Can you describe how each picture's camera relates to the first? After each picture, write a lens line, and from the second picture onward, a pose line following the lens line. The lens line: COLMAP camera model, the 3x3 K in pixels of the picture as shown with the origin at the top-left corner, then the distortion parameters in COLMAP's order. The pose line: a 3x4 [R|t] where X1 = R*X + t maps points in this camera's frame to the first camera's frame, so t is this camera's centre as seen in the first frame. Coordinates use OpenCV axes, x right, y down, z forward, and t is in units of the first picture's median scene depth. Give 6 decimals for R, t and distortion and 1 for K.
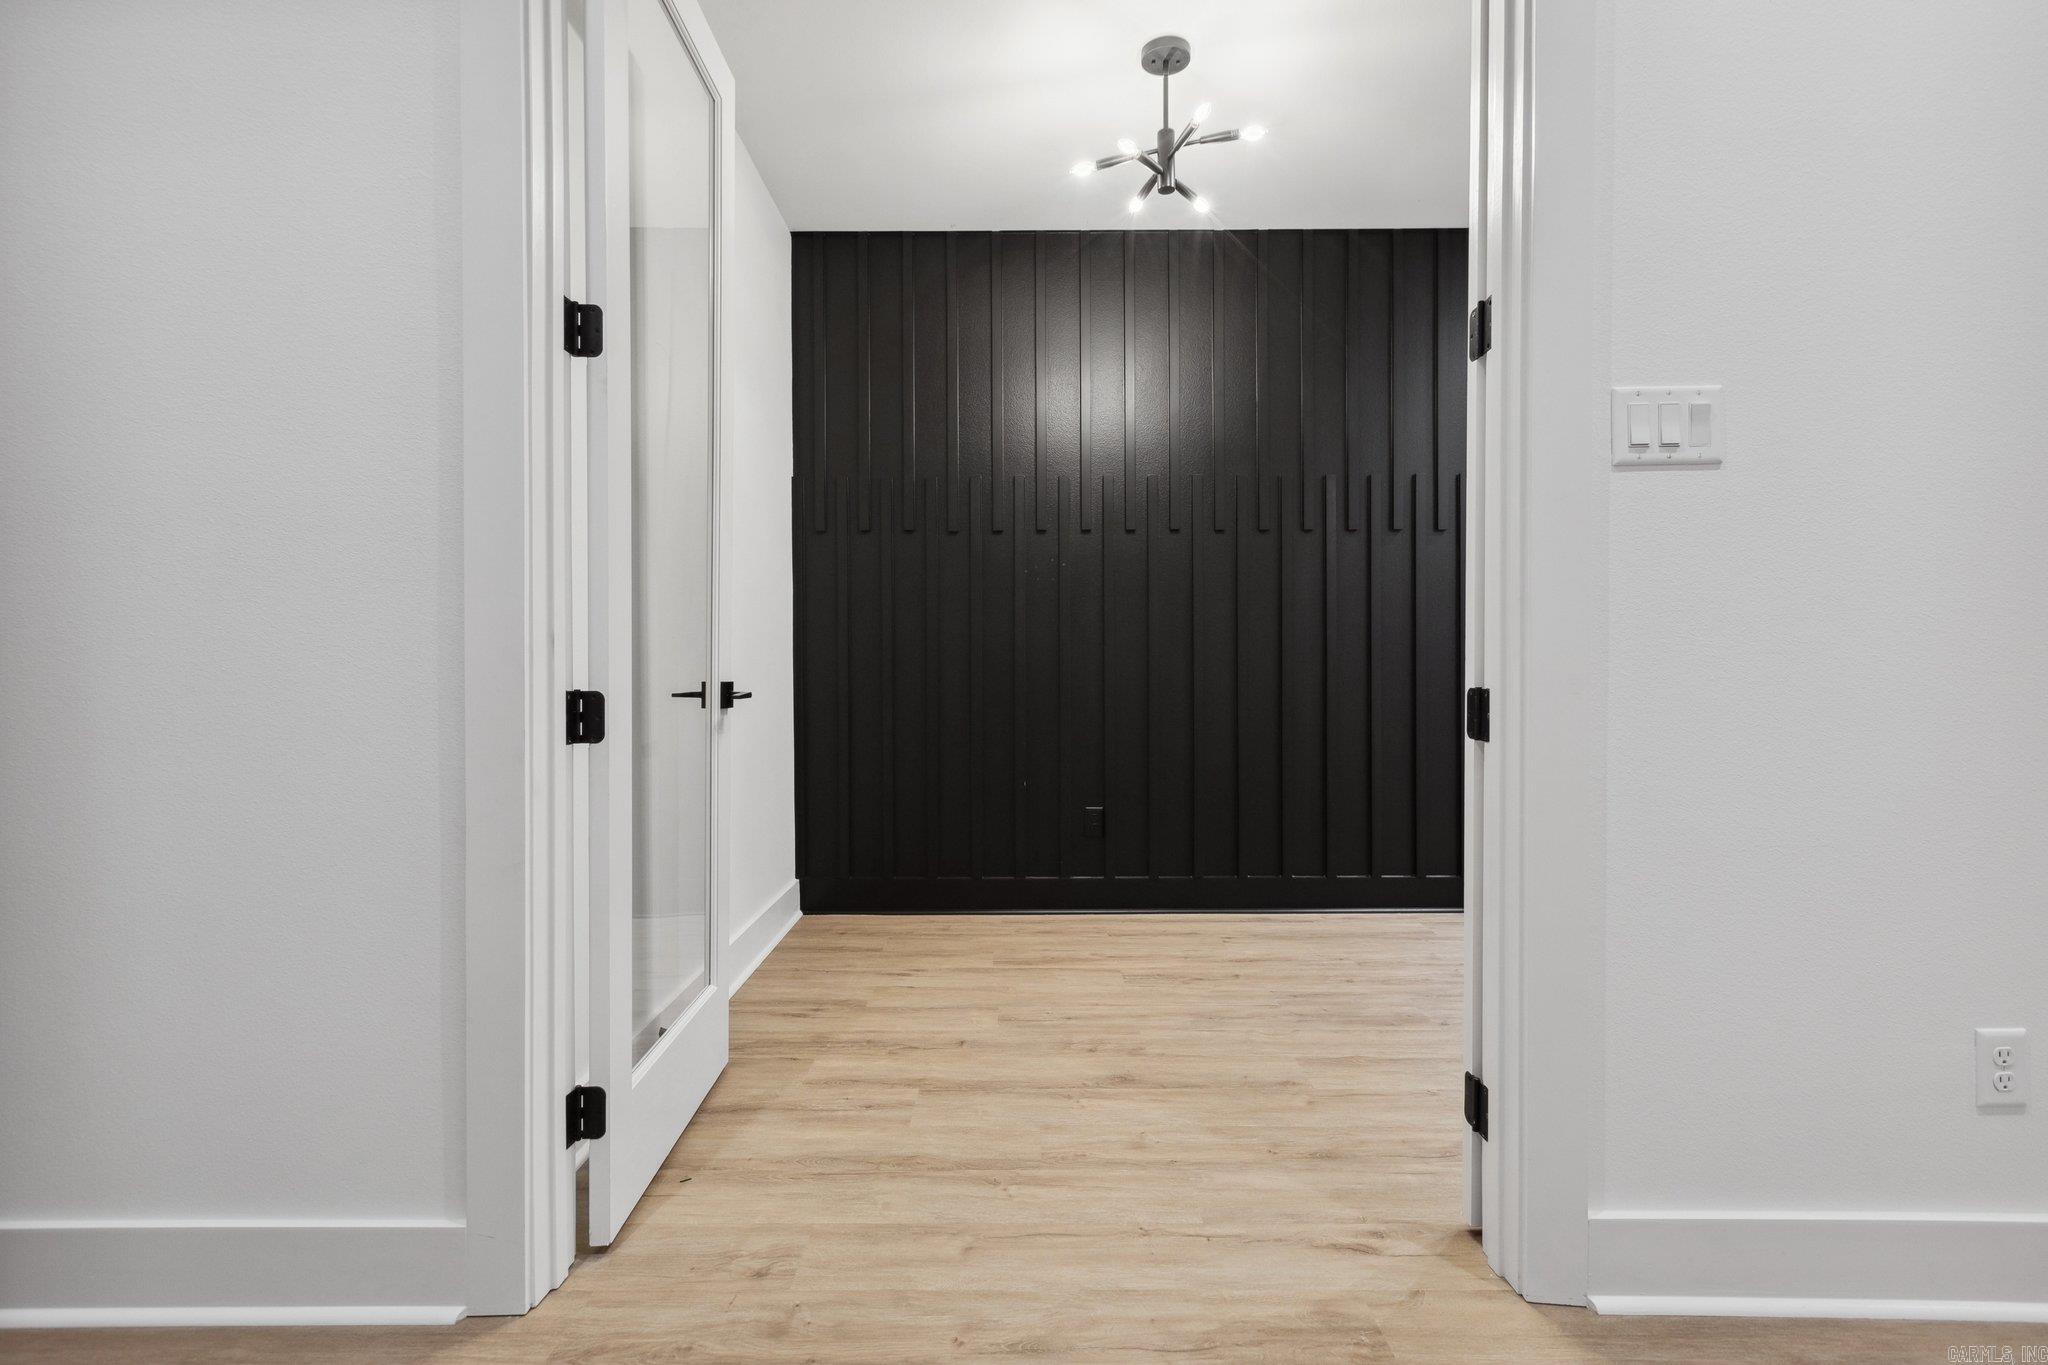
lens RADIAL K [[955.5, 0, 1021.9], [0, 955.5, 677.5], [0, 0, 1]] dist [0.010189, -0.001309]
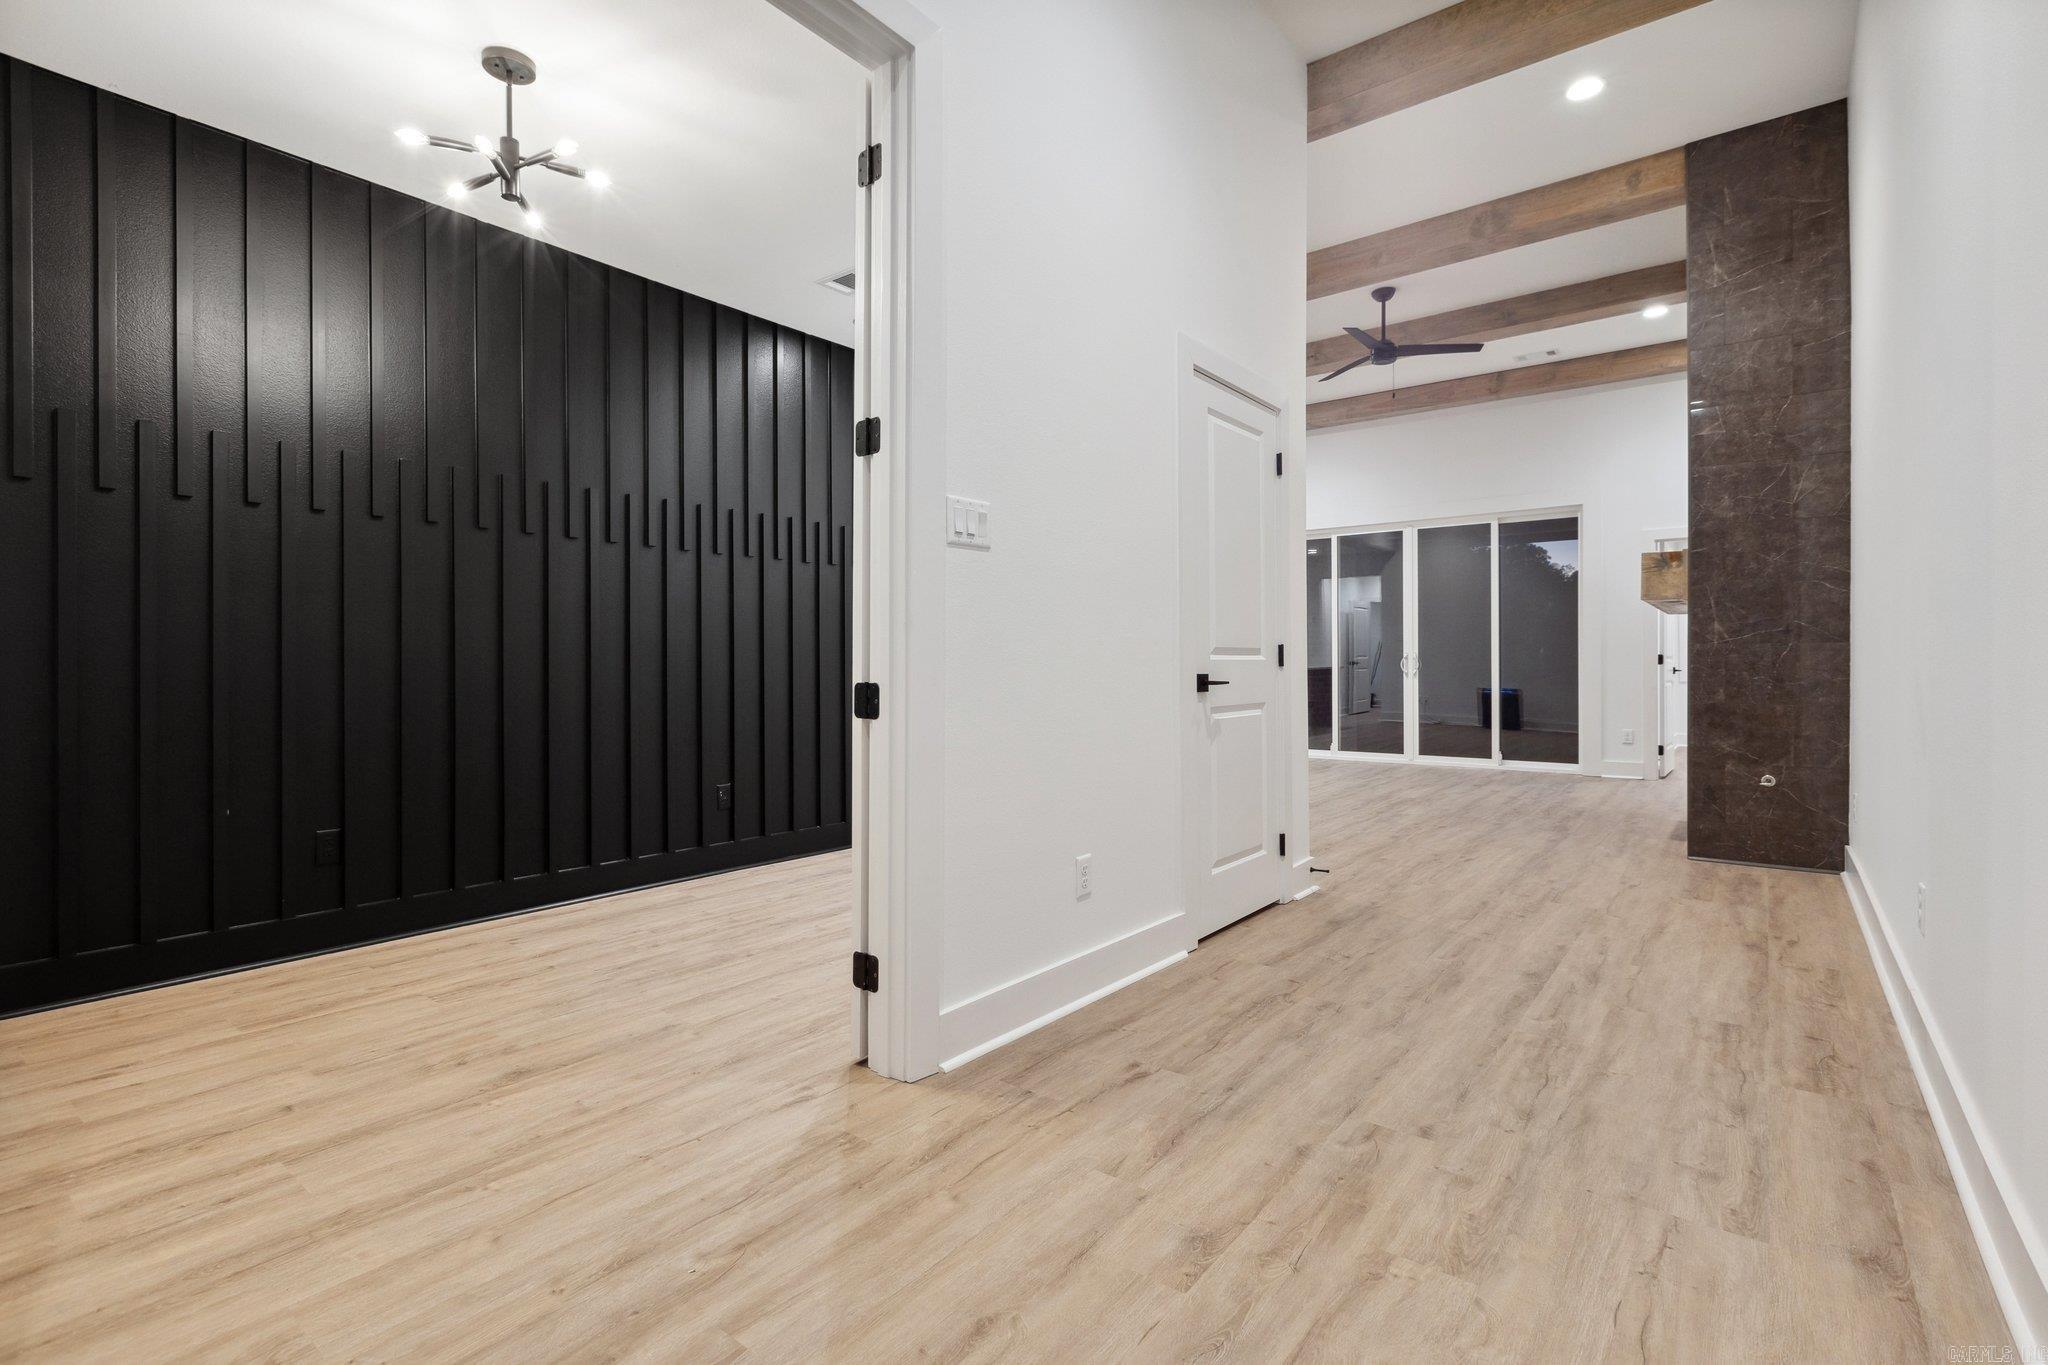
lens RADIAL K [[955.5, 0, 1022.2], [0, 955.5, 675.0], [0, 0, 1]] dist [0.010189, -0.001309]
pose [[0.611493, -0.003958, 0.791240, -0.373951], [0.008320, 0.999964, -0.001427, 0.002319], [-0.791206, 0.007456, 0.611504, -0.050832]]
